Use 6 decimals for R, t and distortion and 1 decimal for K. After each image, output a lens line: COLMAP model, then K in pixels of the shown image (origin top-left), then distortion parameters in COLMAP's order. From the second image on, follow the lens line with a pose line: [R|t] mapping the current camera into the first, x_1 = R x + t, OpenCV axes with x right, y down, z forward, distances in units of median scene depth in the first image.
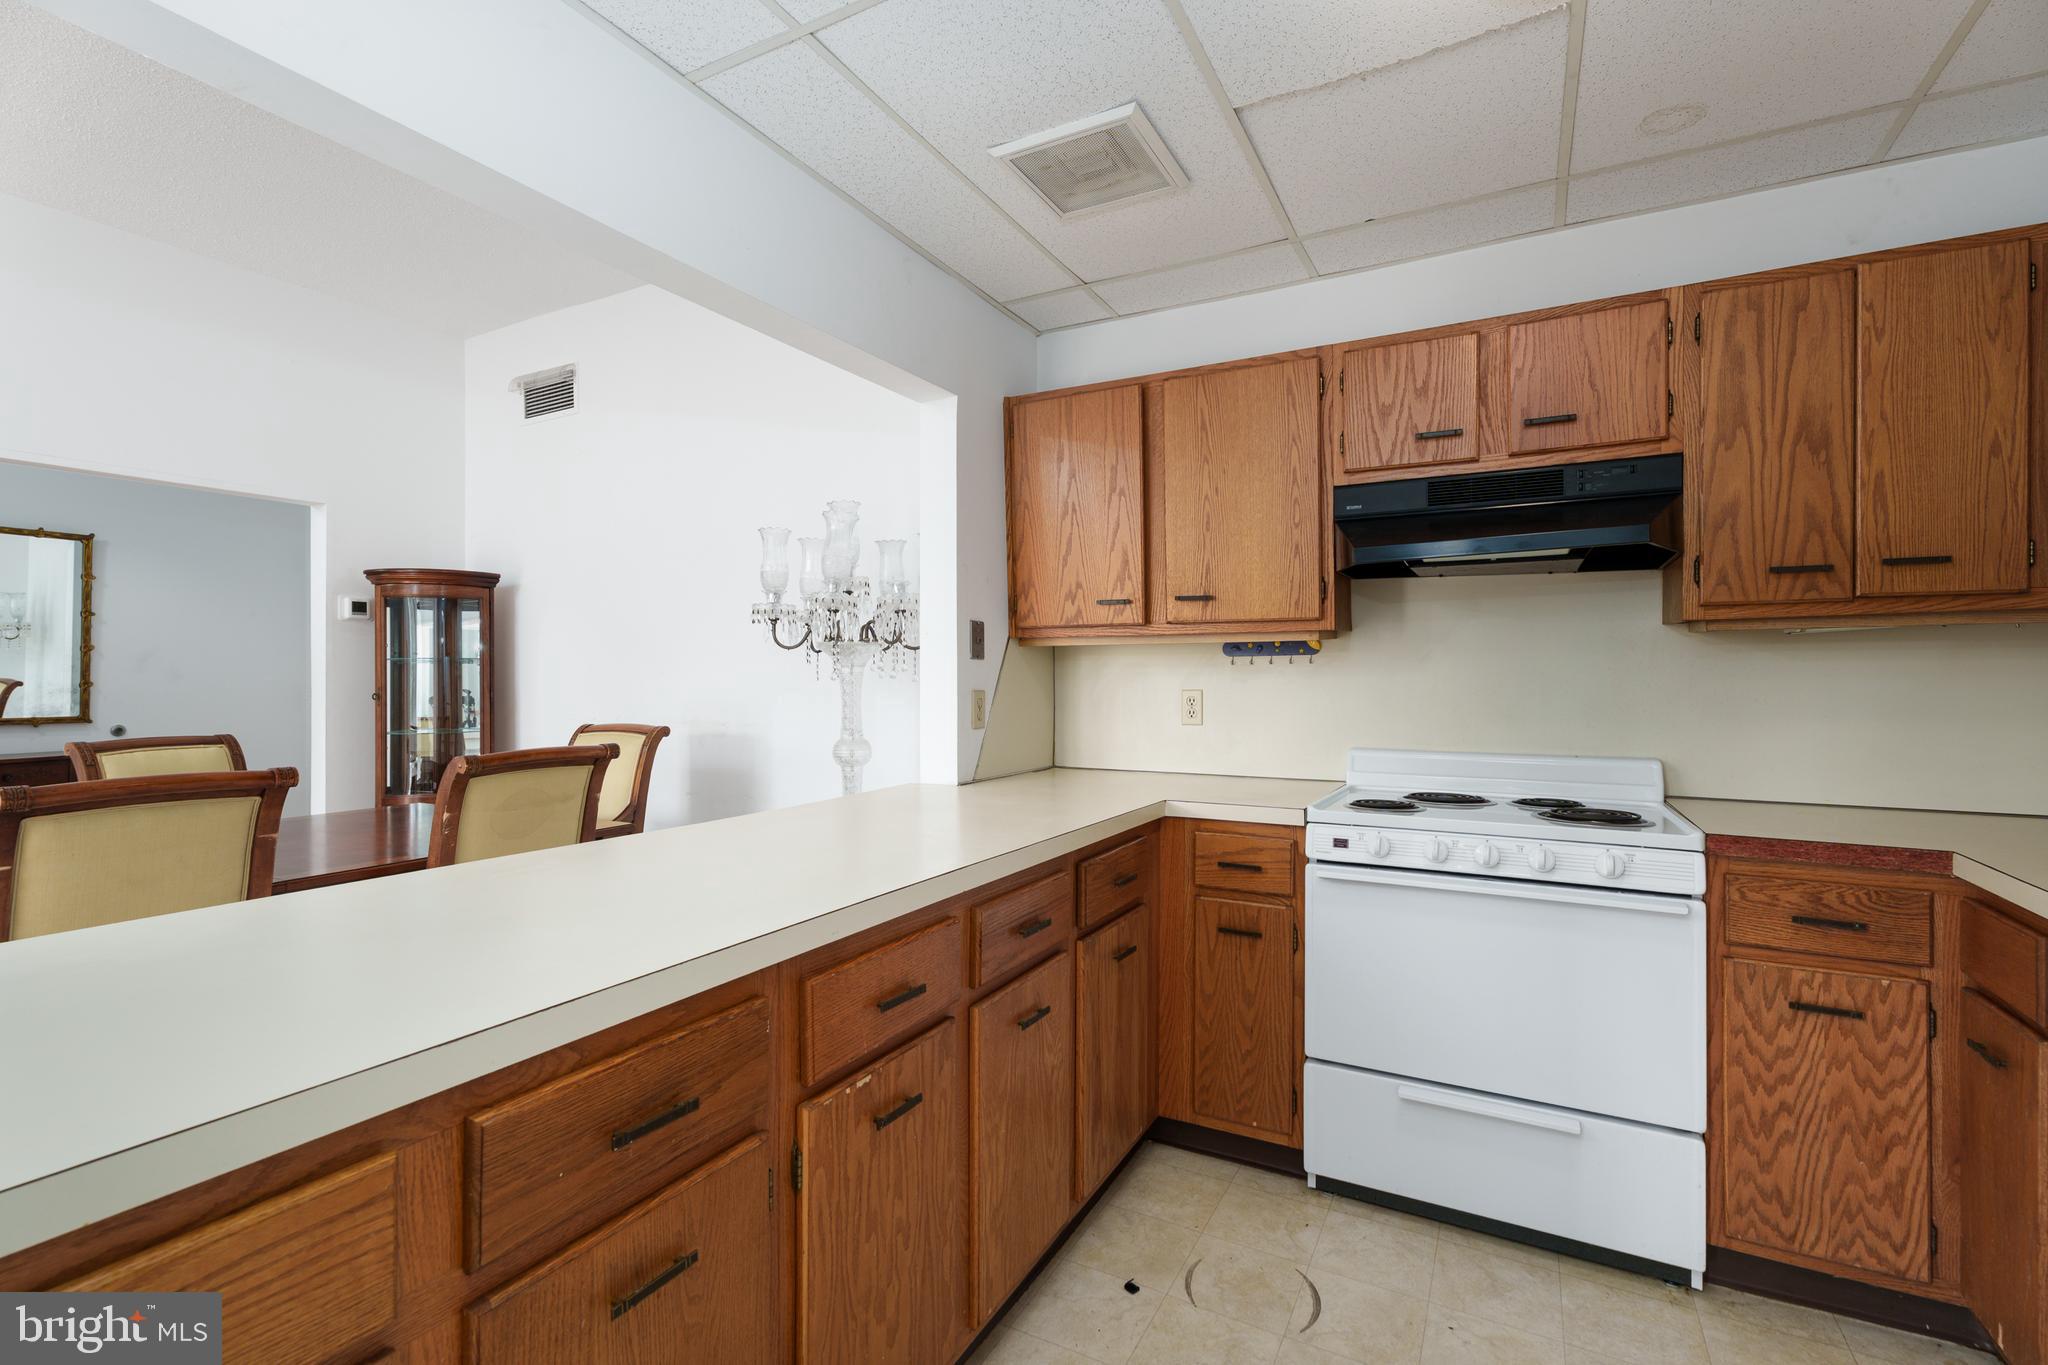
lens RADIAL K [[942.5, 0, 1003.1], [0, 942.5, 684.8], [0, 0, 1]] dist [-0.000775, 0.000076]
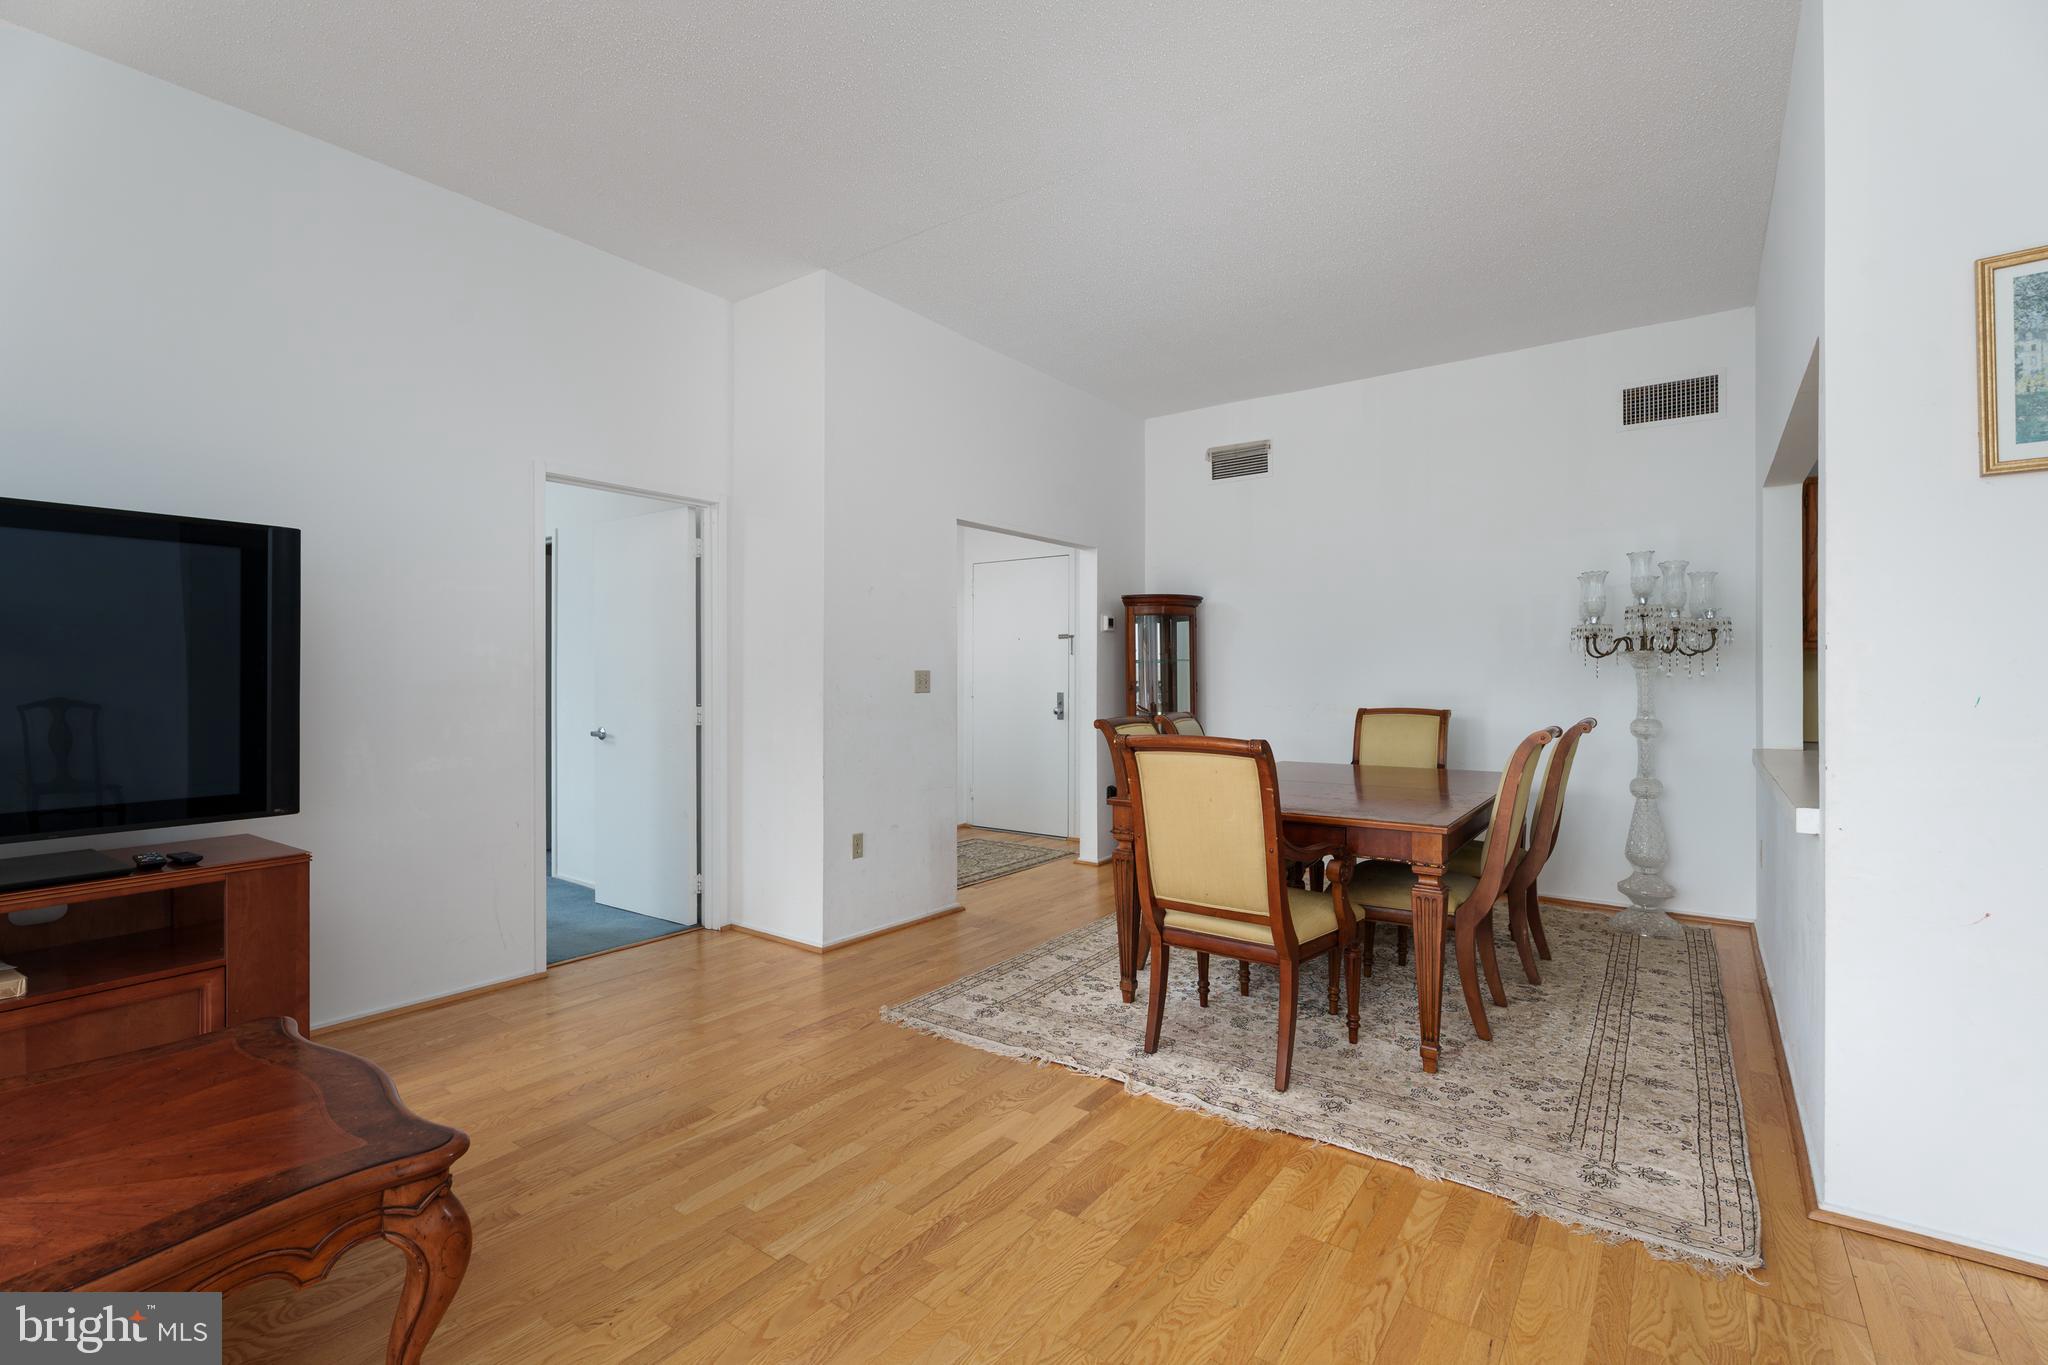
lens RADIAL K [[910.0, 0, 1016.3], [0, 910.0, 675.1], [0, 0, 1]] dist [0.001021, 0.000059]
pose [[0.992424, 0.003622, -0.122809, -1.345286], [-0.004180, 0.999982, -0.004290, 0.001775], [0.122791, 0.004771, 0.992421, -0.669856]]
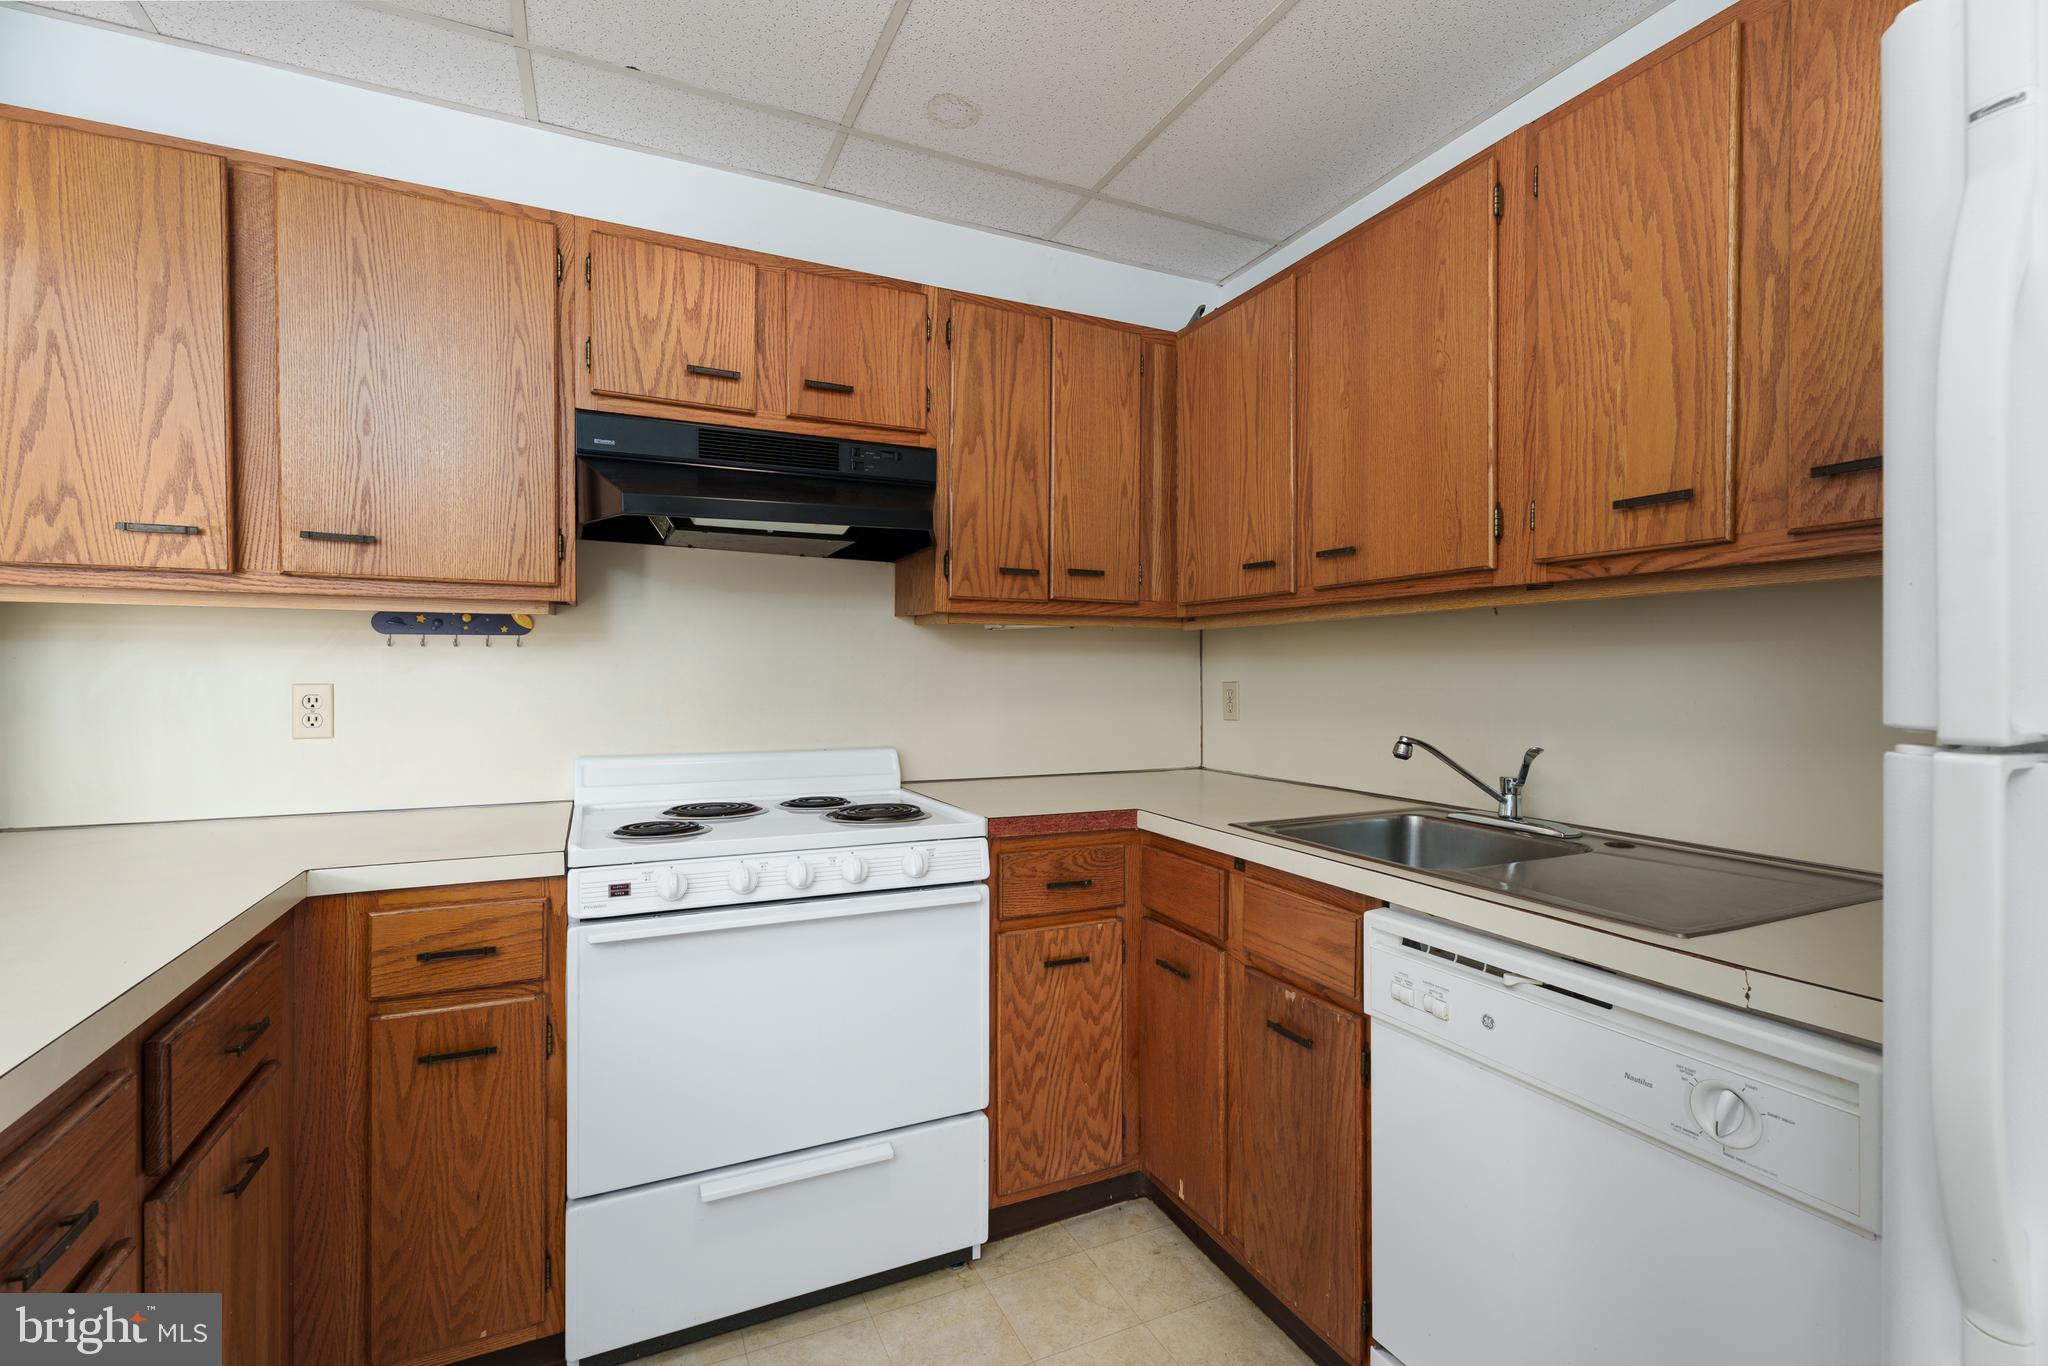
lens RADIAL K [[904.6, 0, 1018.7], [0, 904.6, 680.7], [0, 0, 1]] dist [-0.001239, -0.000014]
pose [[0.574001, -0.007120, 0.818823, -0.039531], [0.002065, 0.999972, 0.007247, 0.000033], [-0.818852, -0.002469, 0.574000, 0.348503]]
